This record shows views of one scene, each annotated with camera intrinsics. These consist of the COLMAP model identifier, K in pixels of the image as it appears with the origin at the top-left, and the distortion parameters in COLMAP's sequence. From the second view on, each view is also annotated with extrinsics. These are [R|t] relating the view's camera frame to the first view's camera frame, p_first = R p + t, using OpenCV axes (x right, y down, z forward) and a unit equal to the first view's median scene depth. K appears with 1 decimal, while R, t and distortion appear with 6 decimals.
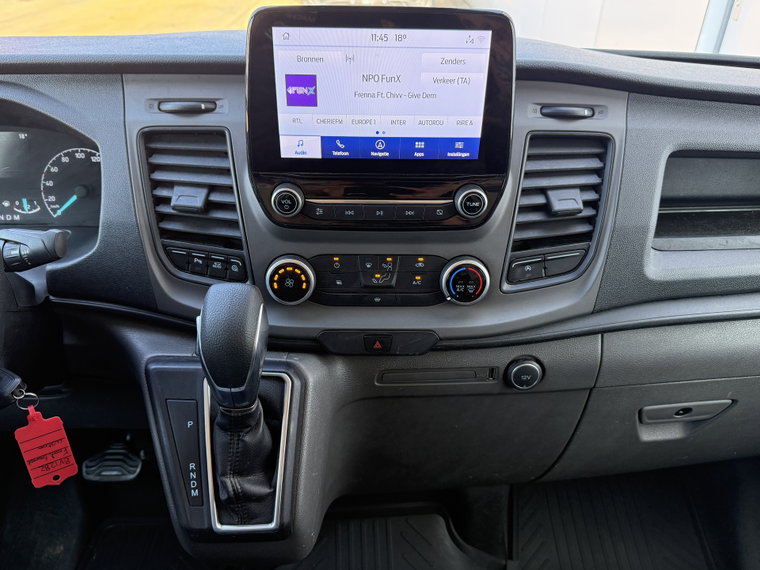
lens RADIAL K [[597.0, 0, 377.2], [0, 597.0, 293.8], [0, 0, 1]] dist [0.048631, -0.006770]
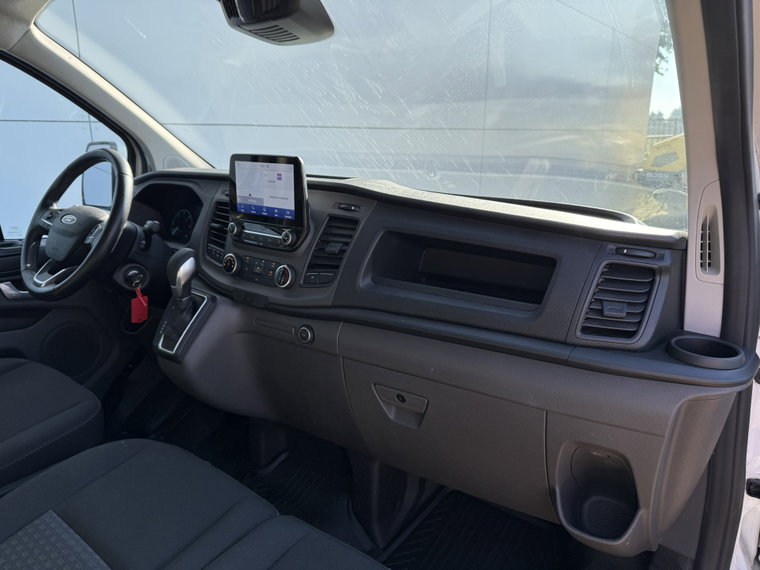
lens RADIAL K [[534.5, 0, 379.8], [0, 534.5, 289.1], [0, 0, 1]] dist [0.079531, -0.093547]
pose [[0.772742, 0.163391, -0.613329, 1.559697], [-0.319033, 0.935349, -0.152776, 0.198462], [0.548715, 0.313729, 0.774911, -0.246764]]
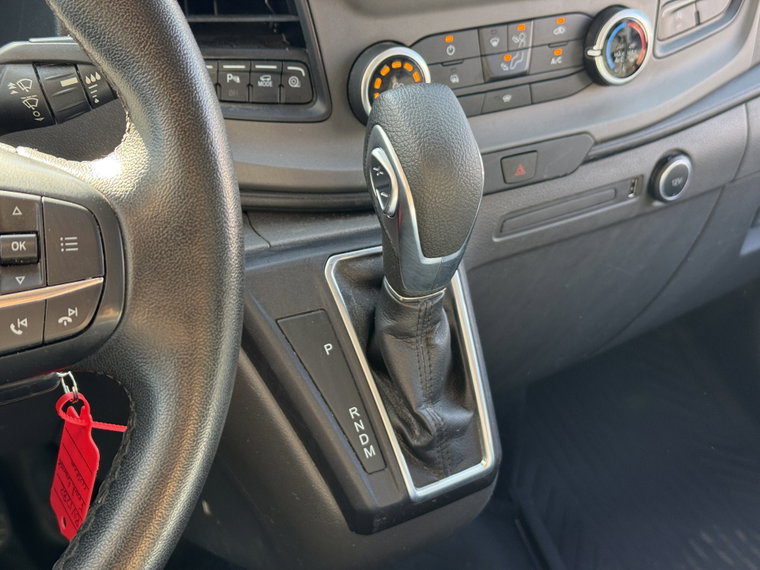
lens RADIAL K [[1090.5, 0, 379.0], [0, 1090.5, 294.5], [0, 0, 1]] dist [0.210794, -0.509766]
pose [[0.872358, -0.235023, 0.428667, -0.672989], [0.191034, 0.971021, 0.143614, 0.019005], [-0.449997, -0.043393, 0.891975, 0.019911]]
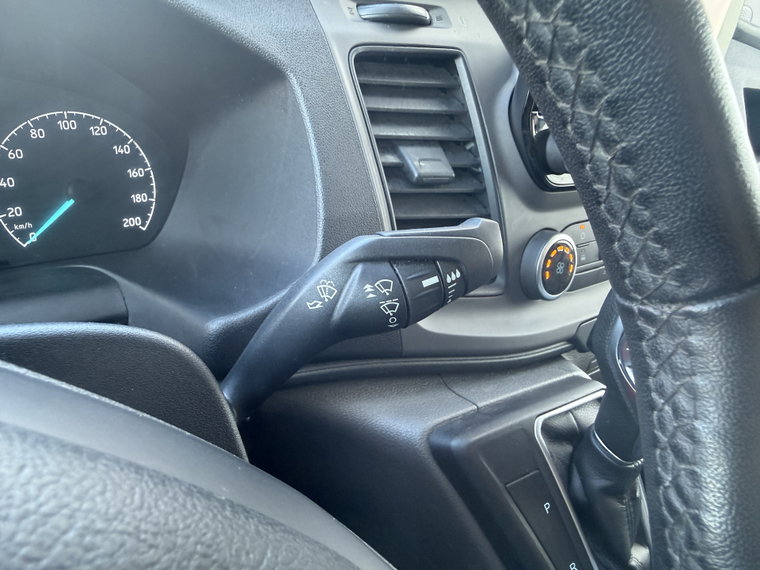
lens RADIAL K [[532.8, 0, 336.1], [0, 532.8, 286.6], [0, 0, 1]] dist [0.001603, 0.007696]
pose [[0.820785, -0.192592, 0.537792, -0.710108], [0.195395, 0.979319, 0.052496, -0.082138], [-0.536780, 0.061994, 0.841442, 0.595736]]
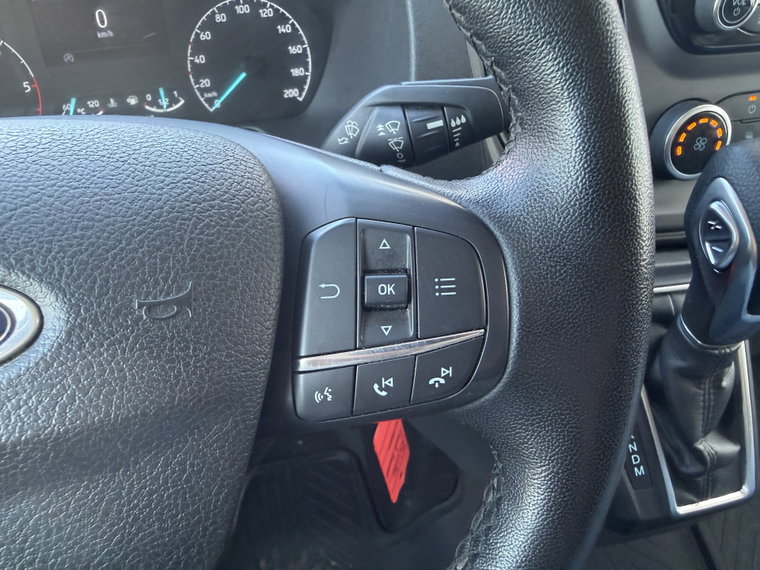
lens RADIAL K [[532.8, 0, 336.1], [0, 532.8, 286.6], [0, 0, 1]] dist [0.001603, 0.007696]
pose [[0.980562, -0.156685, 0.118102, -0.623471], [0.136368, 0.976997, 0.163956, -0.015749], [-0.141075, -0.144663, 0.979372, 0.452691]]
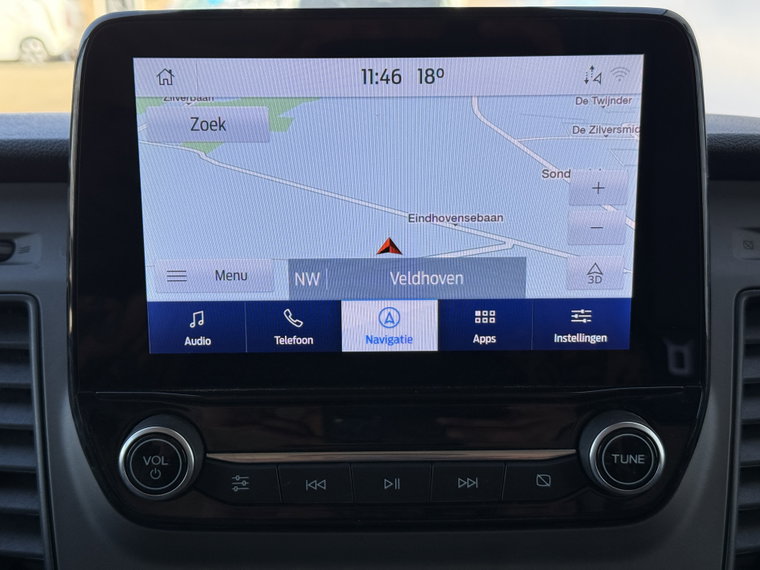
lens RADIAL K [[1090.5, 0, 379.0], [0, 1090.5, 294.5], [0, 0, 1]] dist [0.210794, -0.509766]
pose [[0.999587, -0.020824, -0.019824, 0.012260], [0.013451, 0.948098, -0.317694, -0.022657], [0.025411, 0.317296, 0.947986, 0.259364]]
